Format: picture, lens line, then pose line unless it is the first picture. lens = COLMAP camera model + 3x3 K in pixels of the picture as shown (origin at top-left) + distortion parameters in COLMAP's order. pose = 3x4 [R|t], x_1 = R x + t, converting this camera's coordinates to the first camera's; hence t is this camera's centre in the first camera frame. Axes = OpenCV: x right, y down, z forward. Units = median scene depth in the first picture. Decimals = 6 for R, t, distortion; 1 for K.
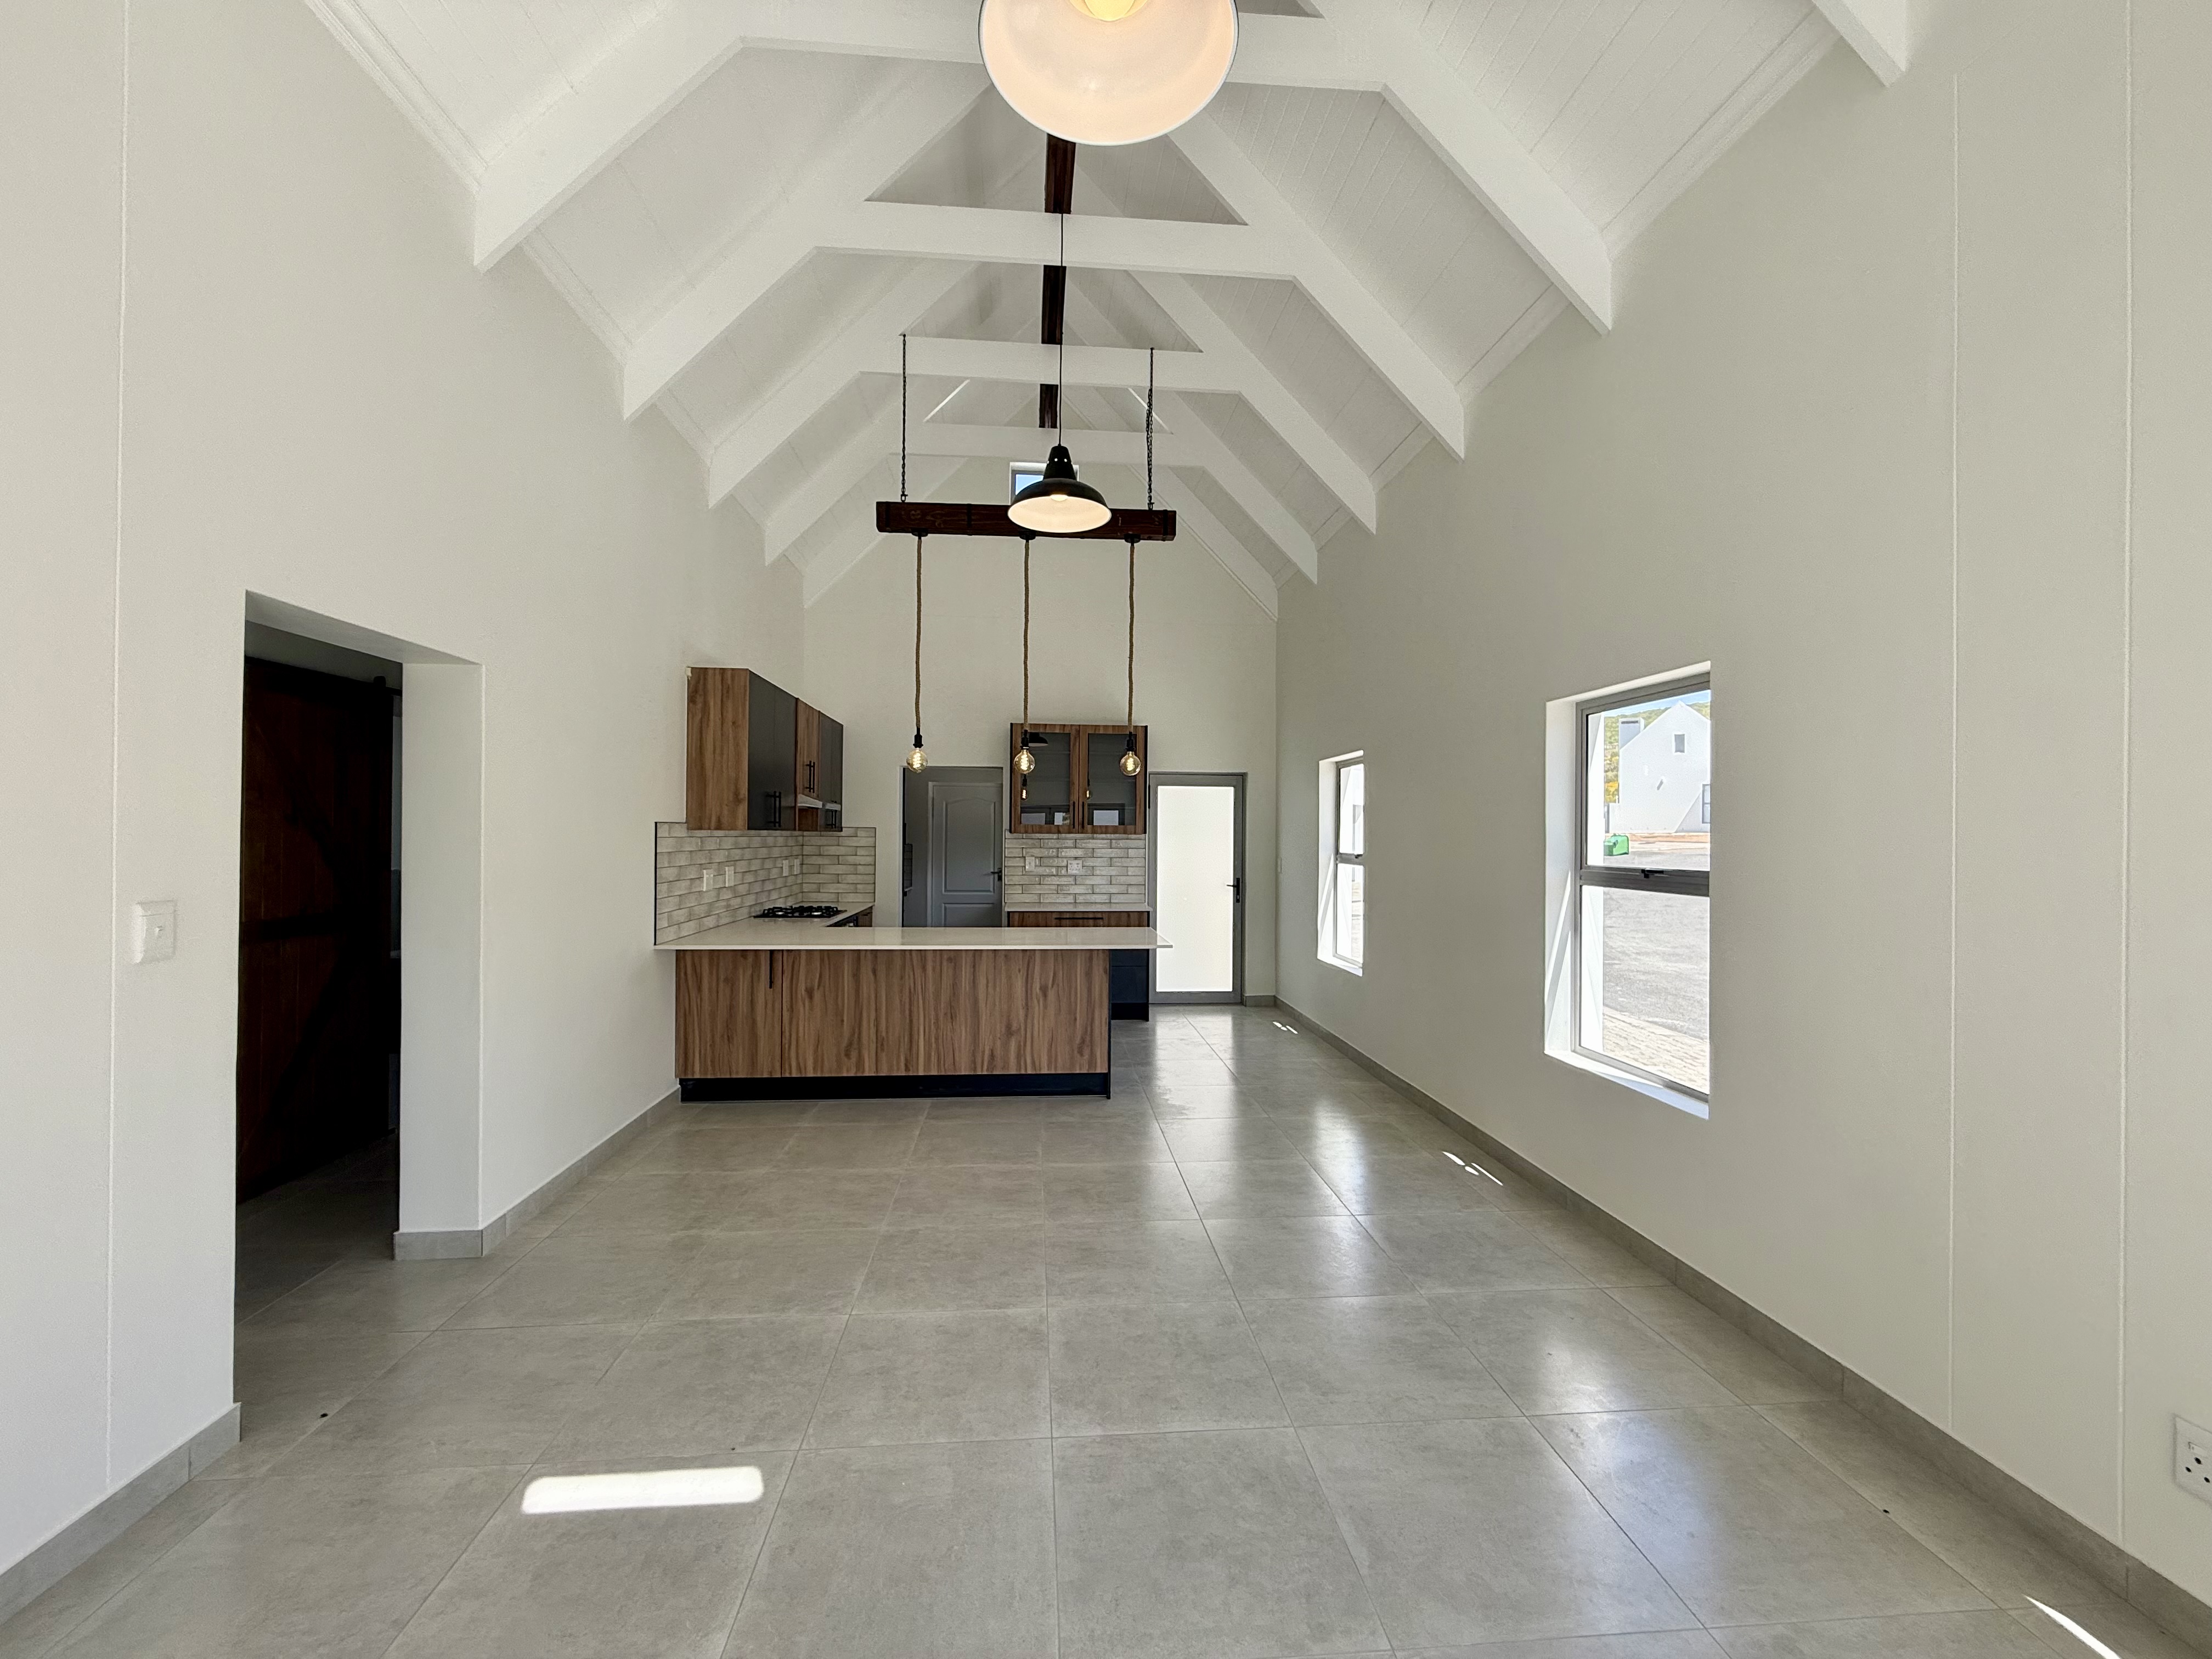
lens RADIAL K [[882.7, 0, 1101.9], [0, 882.7, 834.4], [0, 0, 1]] dist [0.000419, -0.000079]
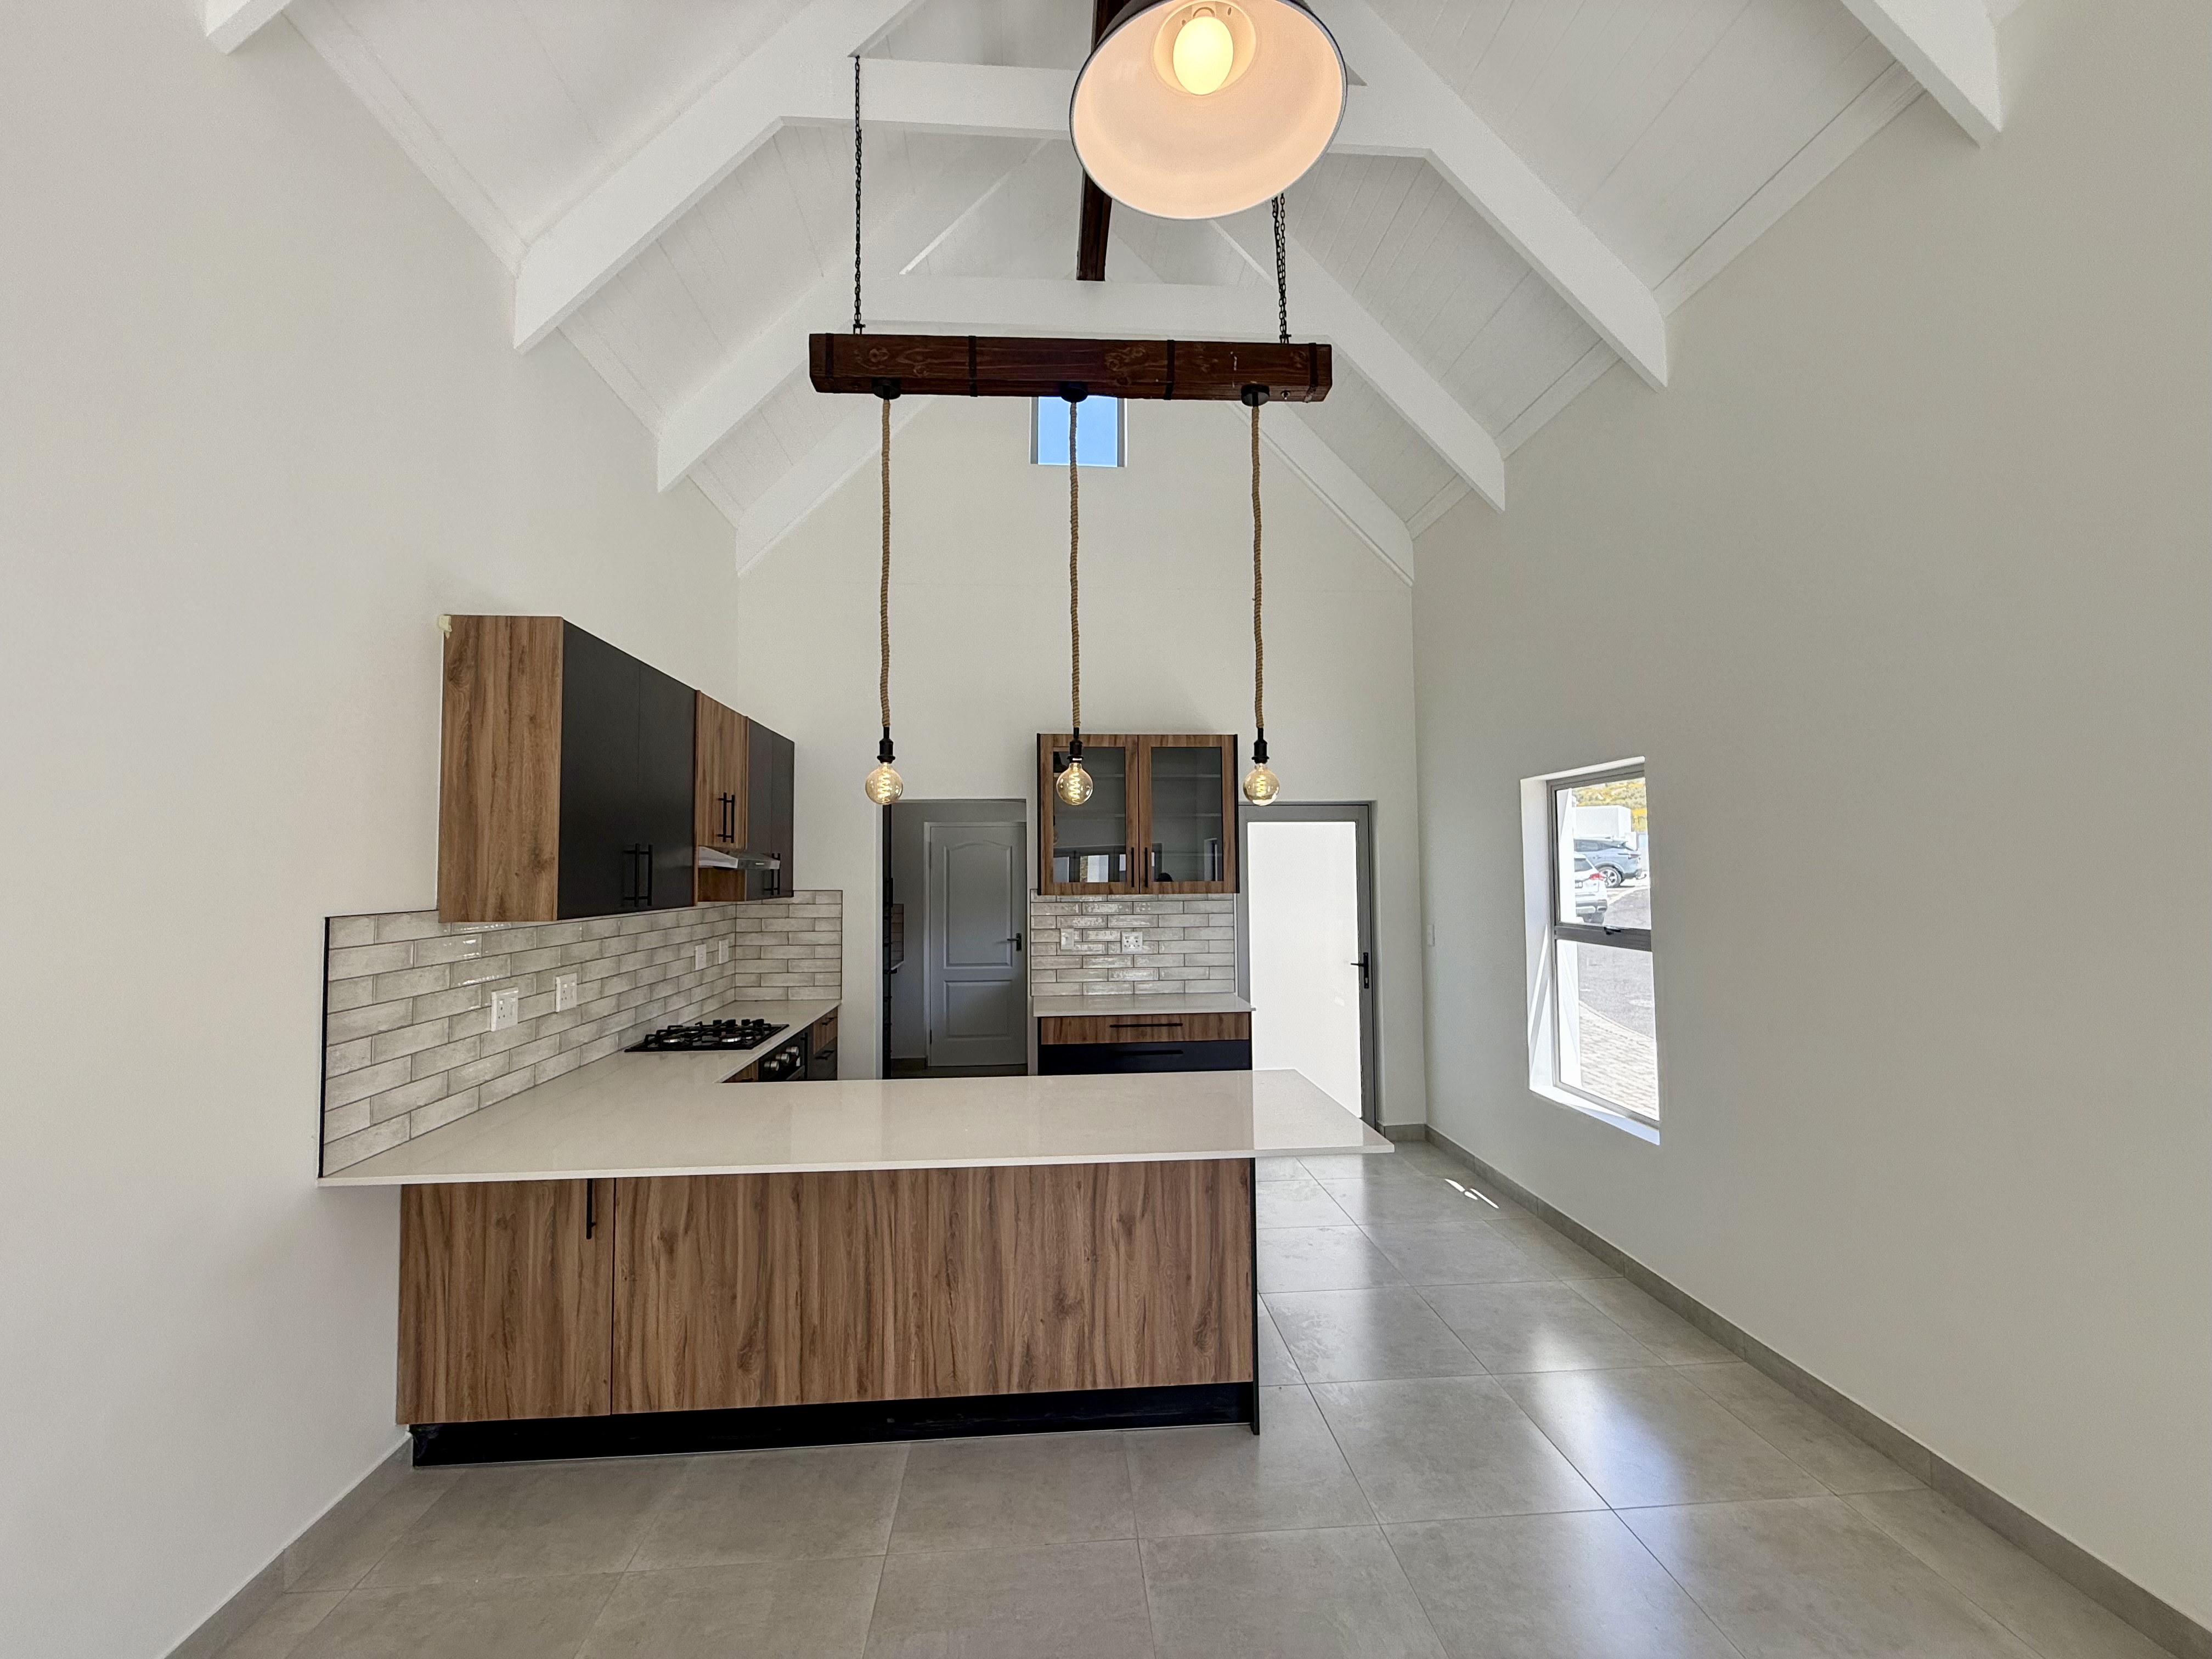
lens RADIAL K [[882.7, 0, 1101.9], [0, 882.7, 834.4], [0, 0, 1]] dist [0.000419, -0.000079]
pose [[0.999797, -0.017812, -0.009459, -0.065117], [0.017404, 0.998983, -0.041587, -0.026396], [0.010190, 0.041414, 0.999090, 0.433902]]
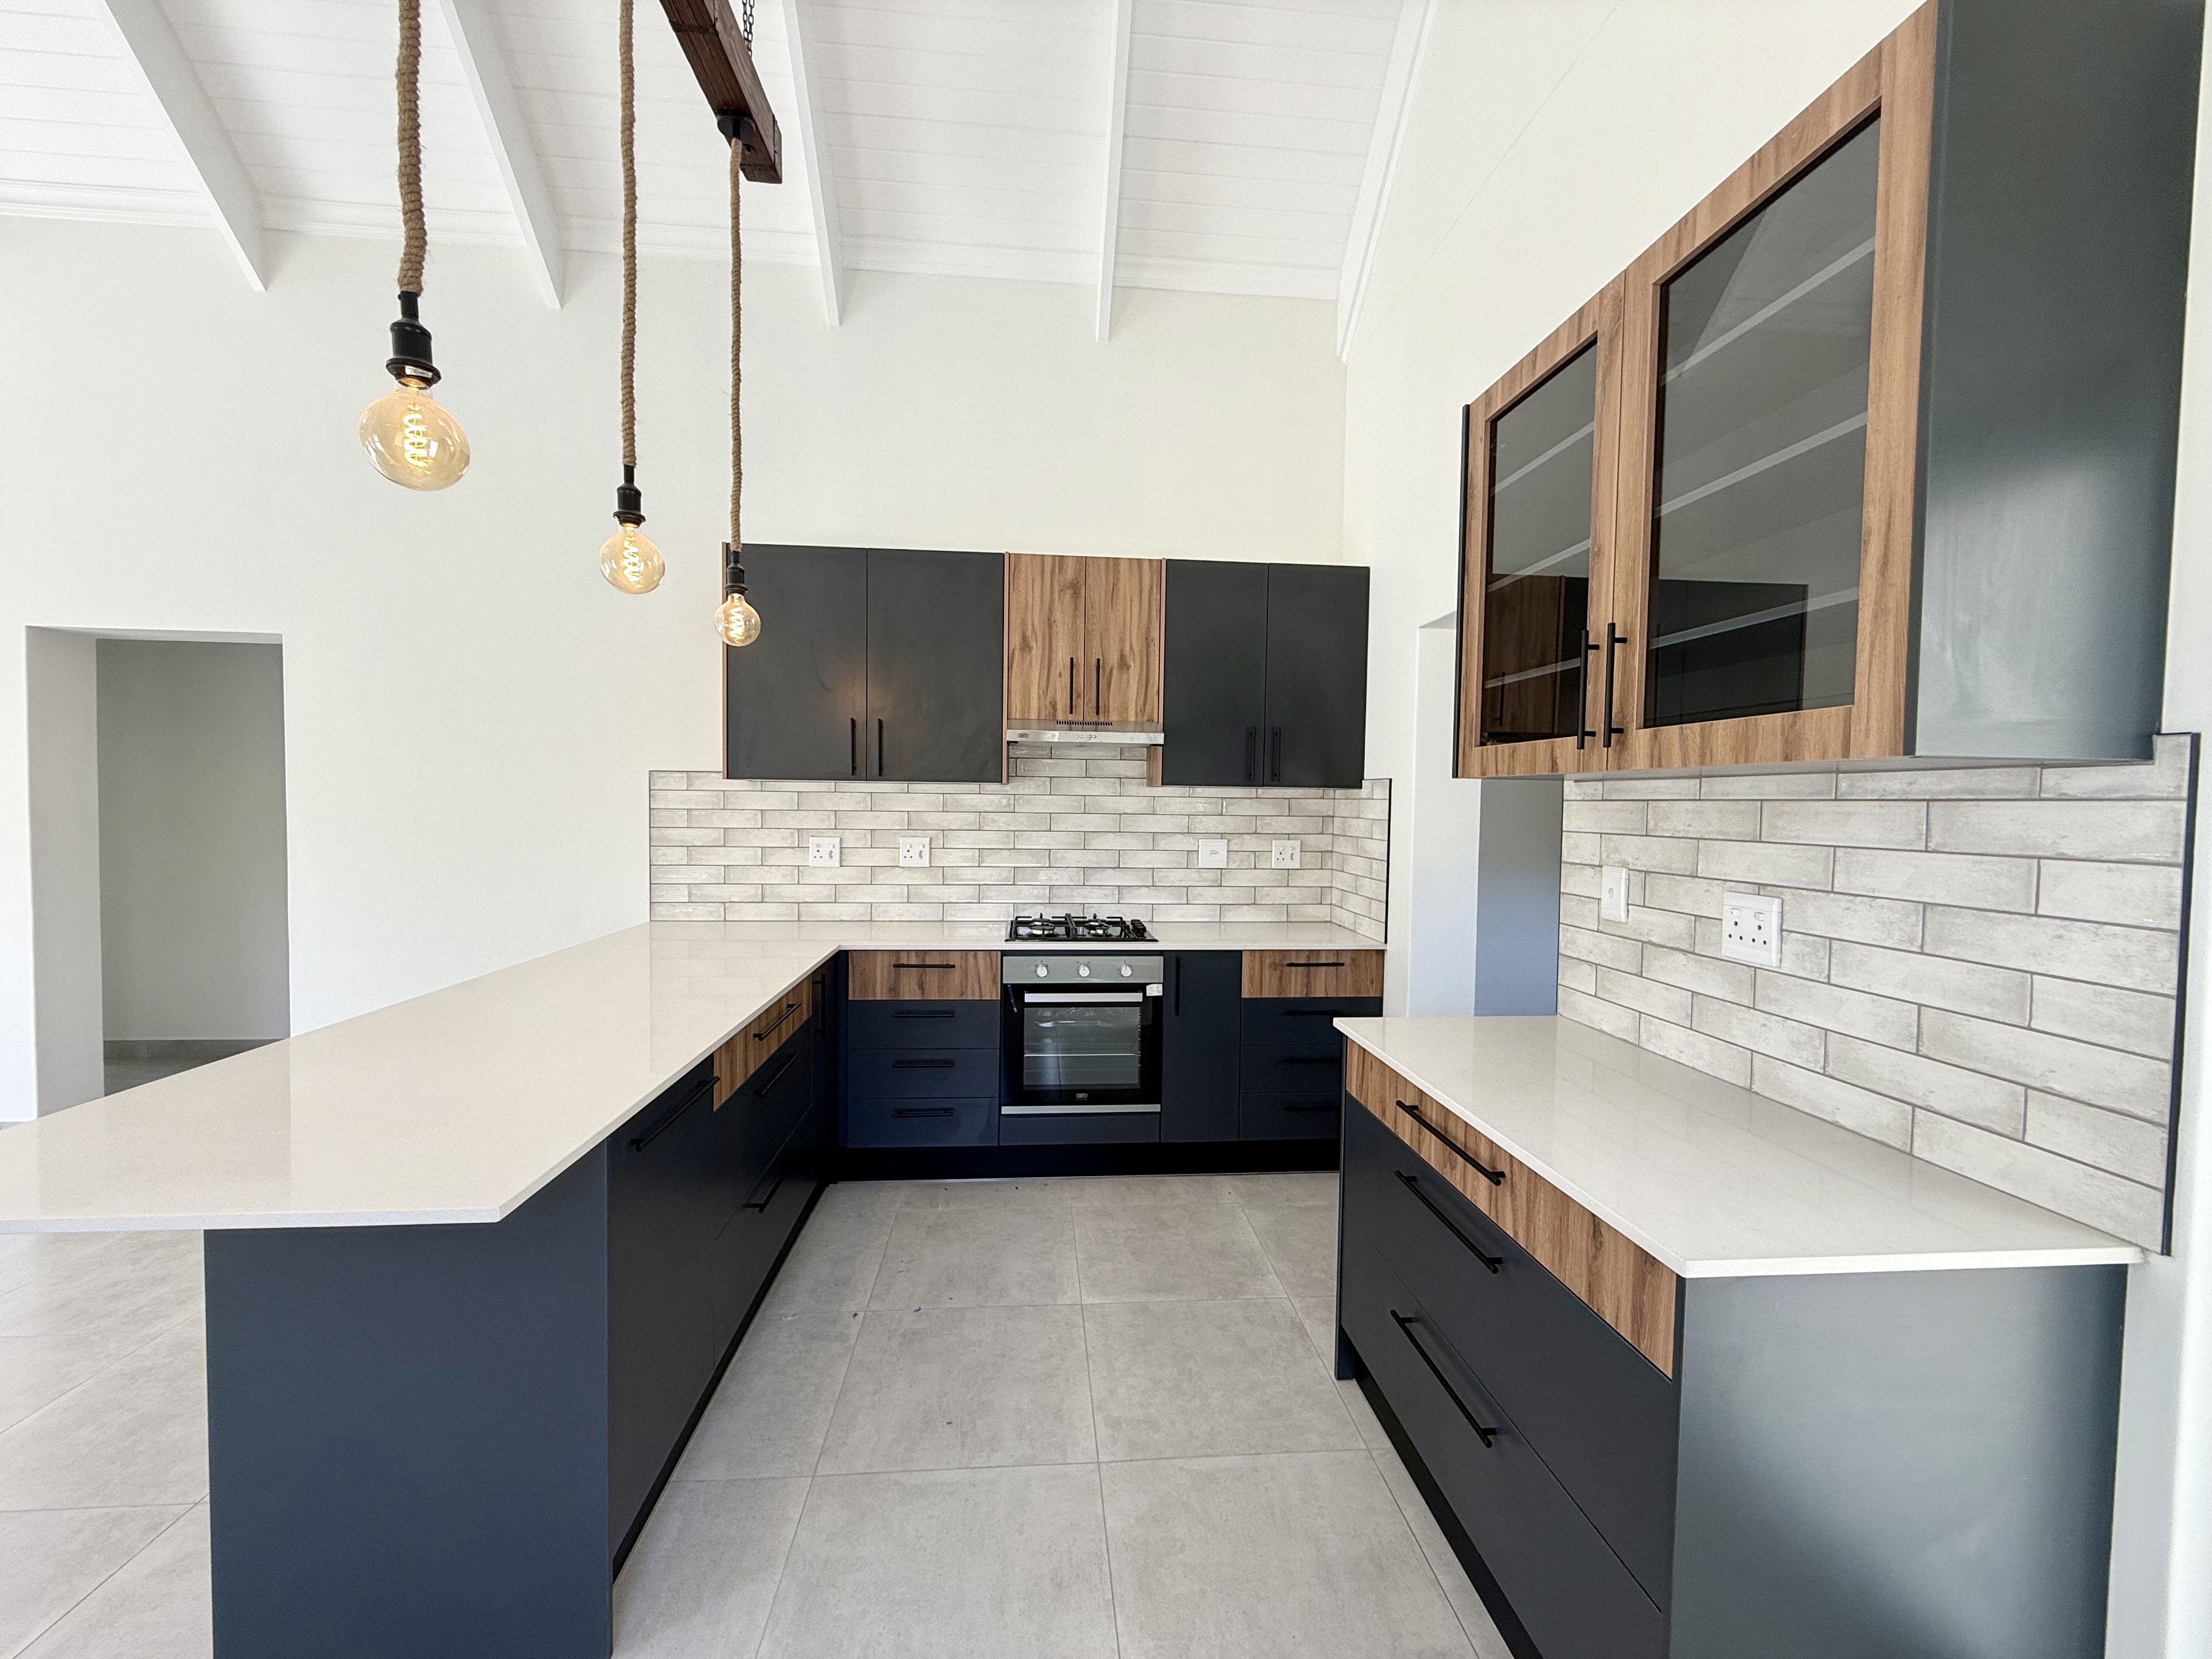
lens RADIAL K [[882.7, 0, 1101.9], [0, 882.7, 834.4], [0, 0, 1]] dist [0.000419, -0.000079]
pose [[0.006120, 0.028861, -0.999565, 0.262100], [-0.012811, 0.999504, 0.028780, 0.013215], [0.999899, 0.012629, 0.006487, 1.174490]]
